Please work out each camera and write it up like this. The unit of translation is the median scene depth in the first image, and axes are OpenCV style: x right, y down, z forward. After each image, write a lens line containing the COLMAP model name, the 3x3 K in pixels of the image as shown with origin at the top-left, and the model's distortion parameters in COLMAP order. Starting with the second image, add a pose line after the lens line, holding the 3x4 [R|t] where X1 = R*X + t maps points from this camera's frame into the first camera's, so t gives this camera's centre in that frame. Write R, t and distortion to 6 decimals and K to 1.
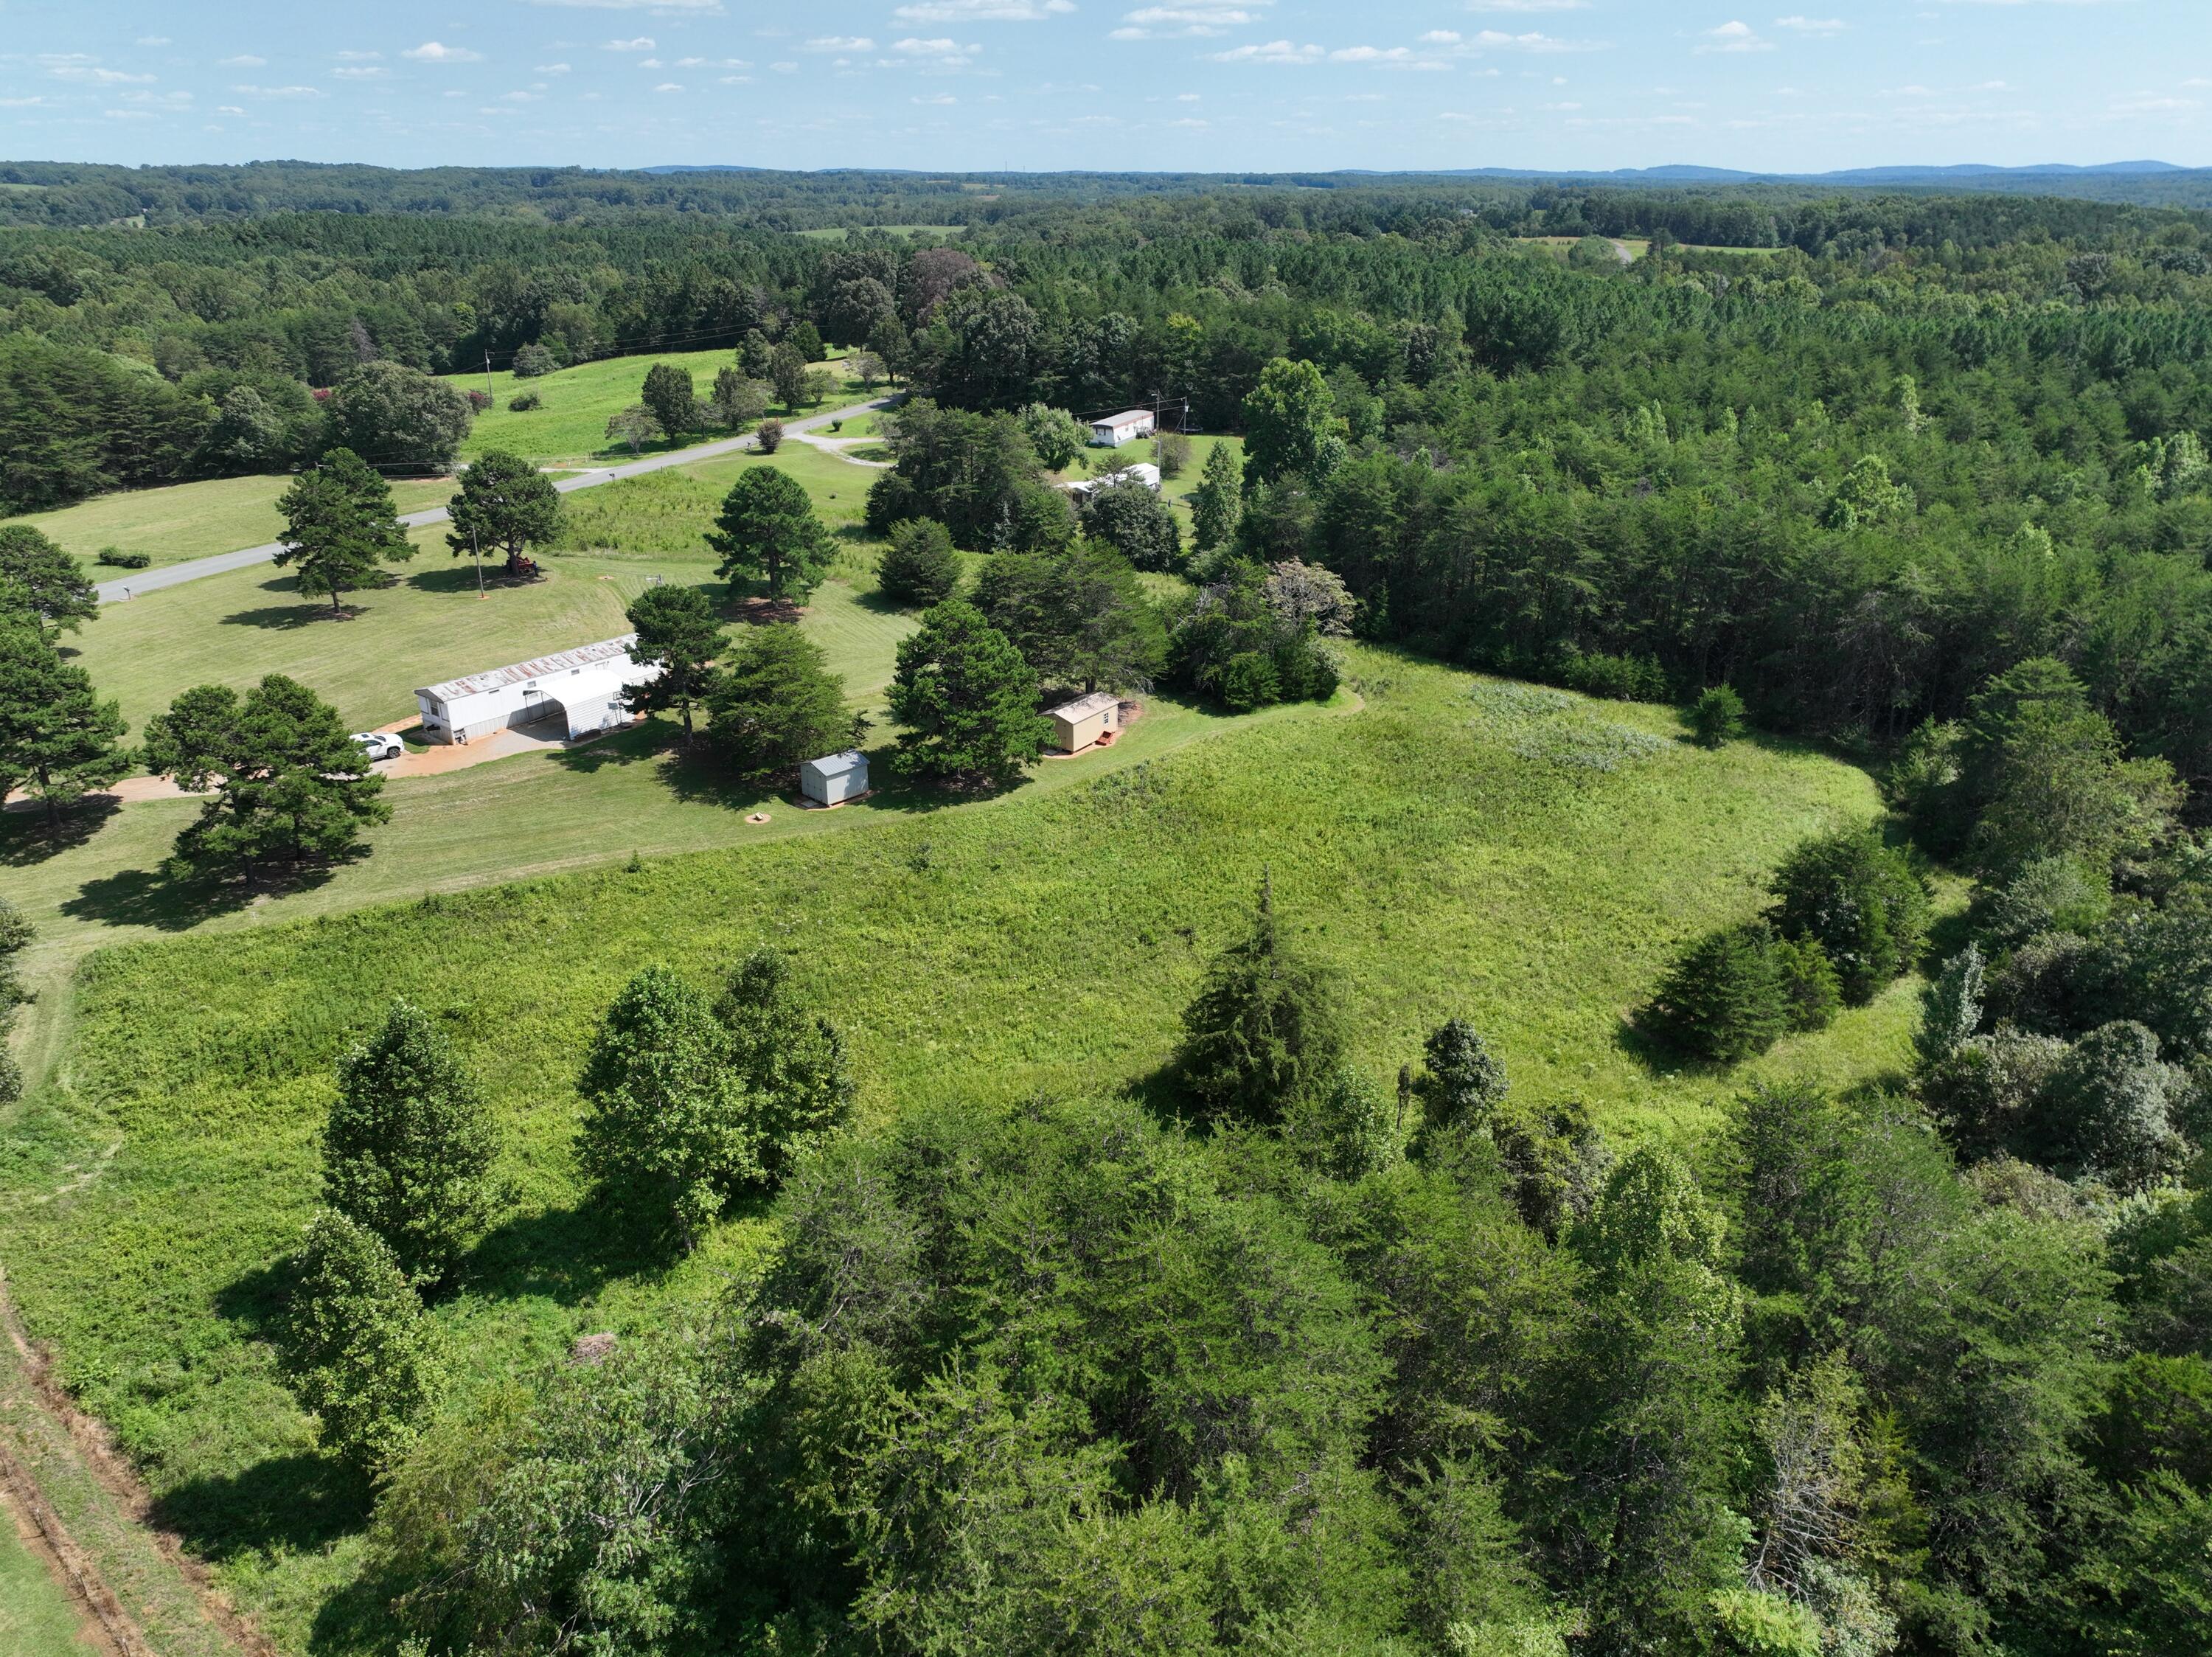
lens RADIAL K [[1551.6, 0, 1111.1], [0, 1551.6, 834.2], [0, 0, 1]] dist [-0.008079, 0.026335]
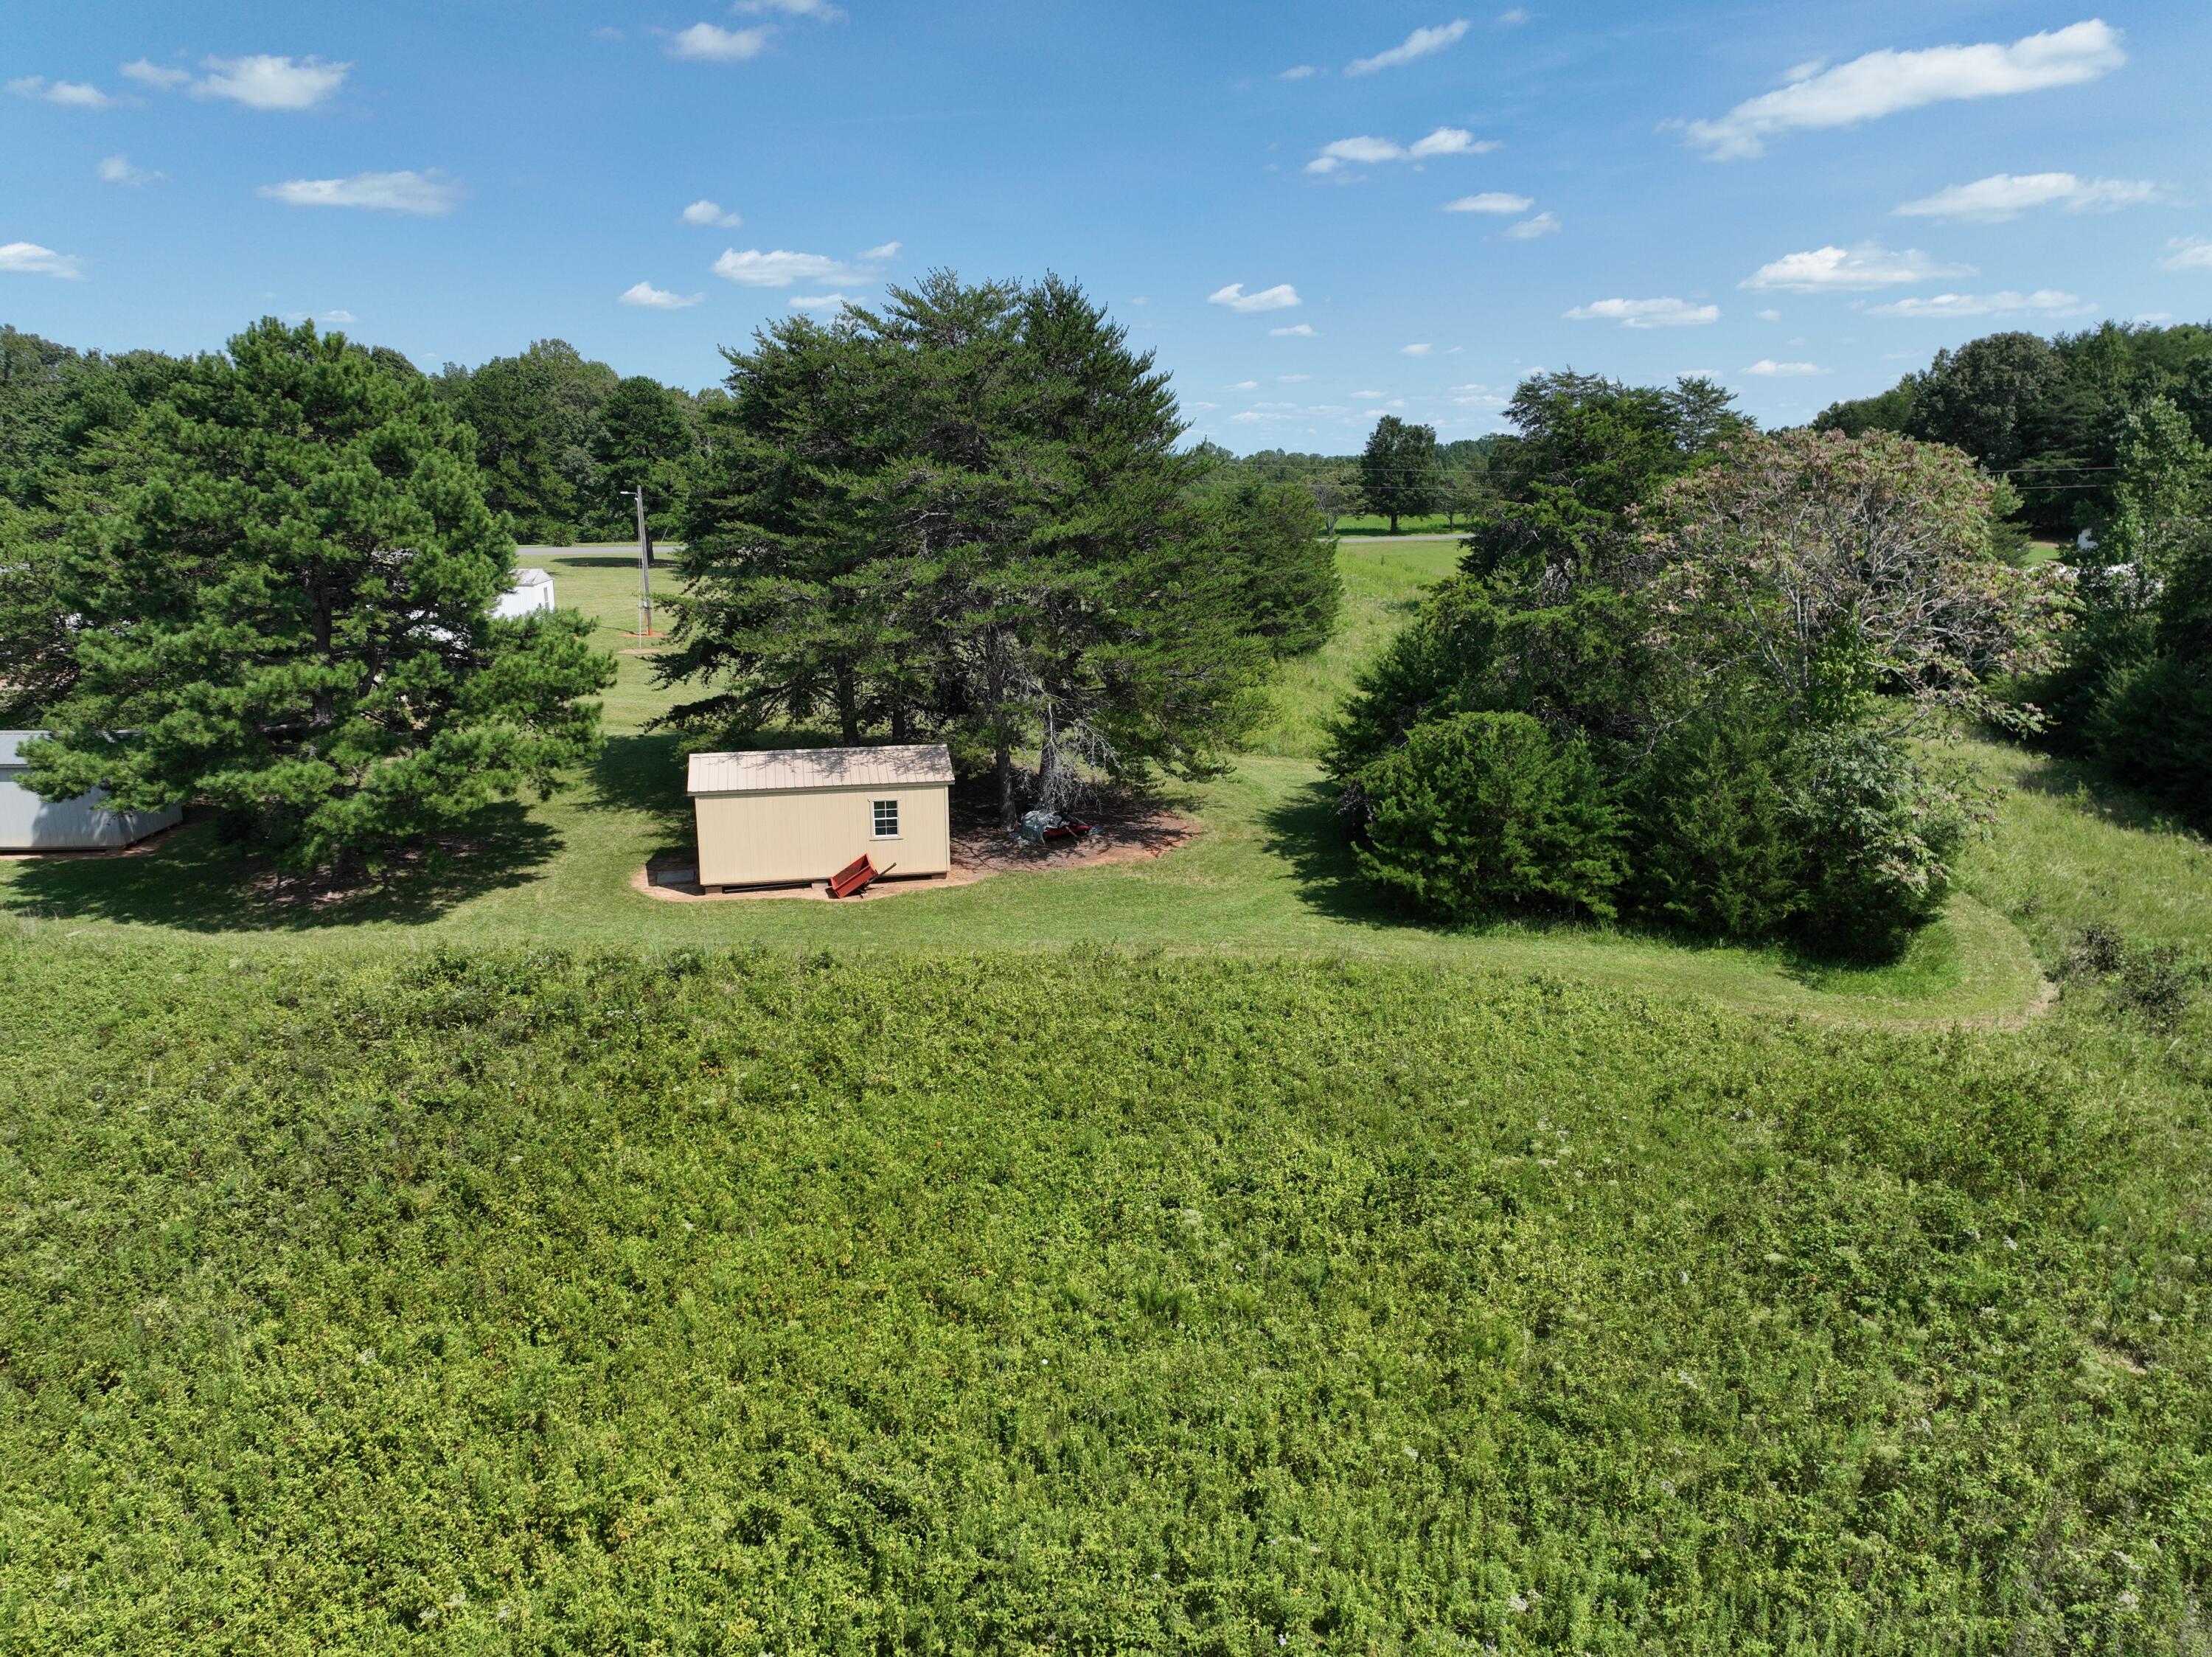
lens RADIAL K [[1551.6, 0, 1111.1], [0, 1551.6, 834.2], [0, 0, 1]] dist [-0.008079, 0.026335]
pose [[0.719621, 0.153844, -0.677110, 0.227827], [-0.271121, 0.959995, -0.070025, -0.059631], [0.639249, 0.233970, 0.732543, 0.768477]]
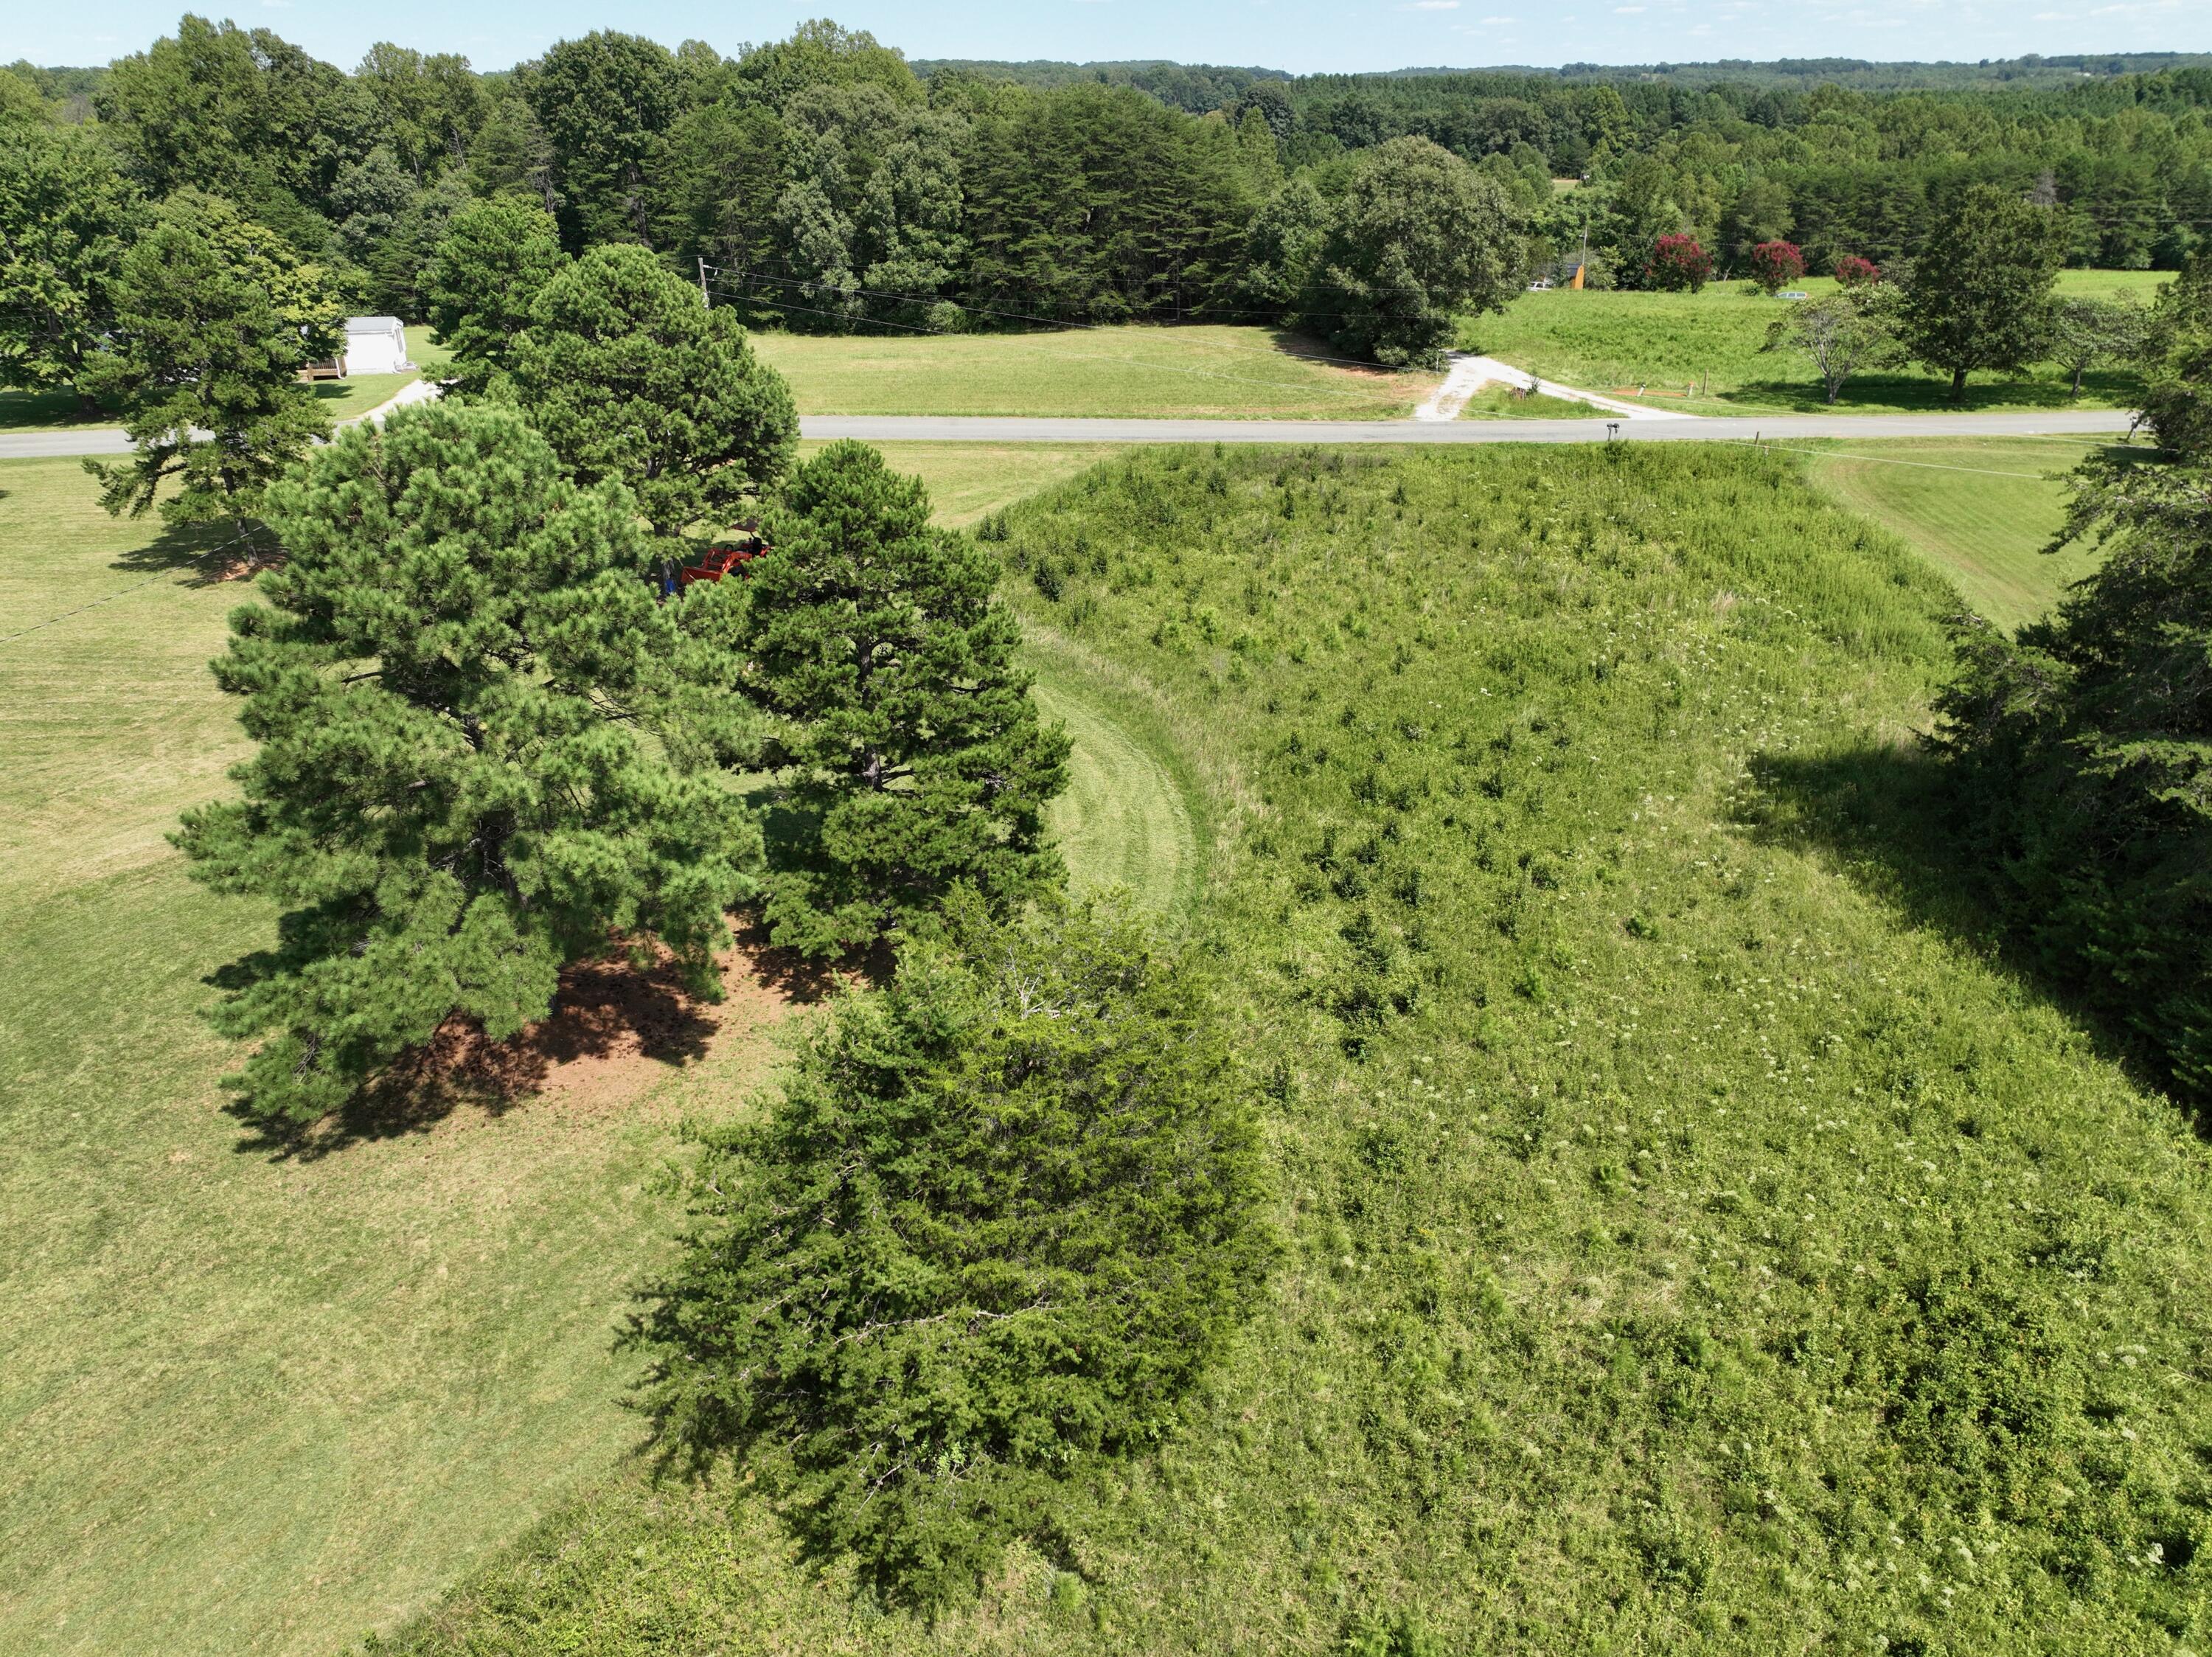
lens RADIAL K [[1551.6, 0, 1111.1], [0, 1551.6, 834.2], [0, 0, 1]] dist [-0.008079, 0.026335]
pose [[0.427225, 0.394014, -0.813776, 0.000959], [-0.353640, 0.901168, 0.250670, -0.307473], [0.832116, 0.180692, 0.524340, 1.115296]]
